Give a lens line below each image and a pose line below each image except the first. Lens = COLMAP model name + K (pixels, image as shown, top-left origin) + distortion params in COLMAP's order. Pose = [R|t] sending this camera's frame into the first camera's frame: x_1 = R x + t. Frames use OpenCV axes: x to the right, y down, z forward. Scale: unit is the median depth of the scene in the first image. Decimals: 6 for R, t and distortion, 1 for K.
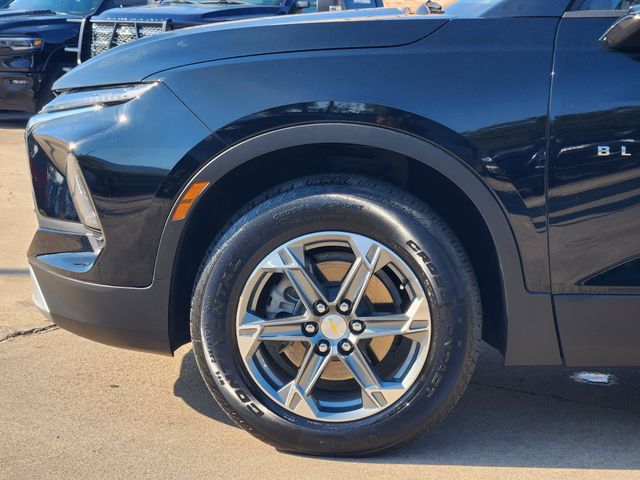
lens RADIAL K [[1206.8, 0, 320.0], [0, 1206.8, 240.0], [0, 0, 1]] dist [-0.334565, 2.092654]
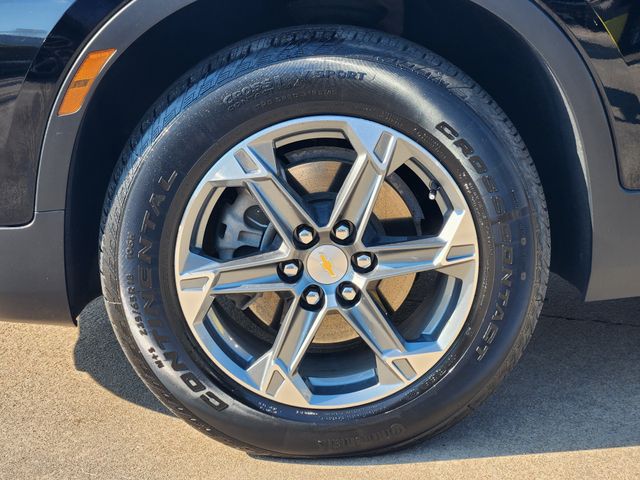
lens RADIAL K [[1206.8, 0, 320.0], [0, 1206.8, 240.0], [0, 0, 1]] dist [-0.334565, 2.092654]
pose [[0.990655, -0.076565, 0.112873, -0.064278], [0.064593, 0.992249, 0.106159, -0.009441], [-0.120127, -0.097876, 0.987922, 0.367354]]
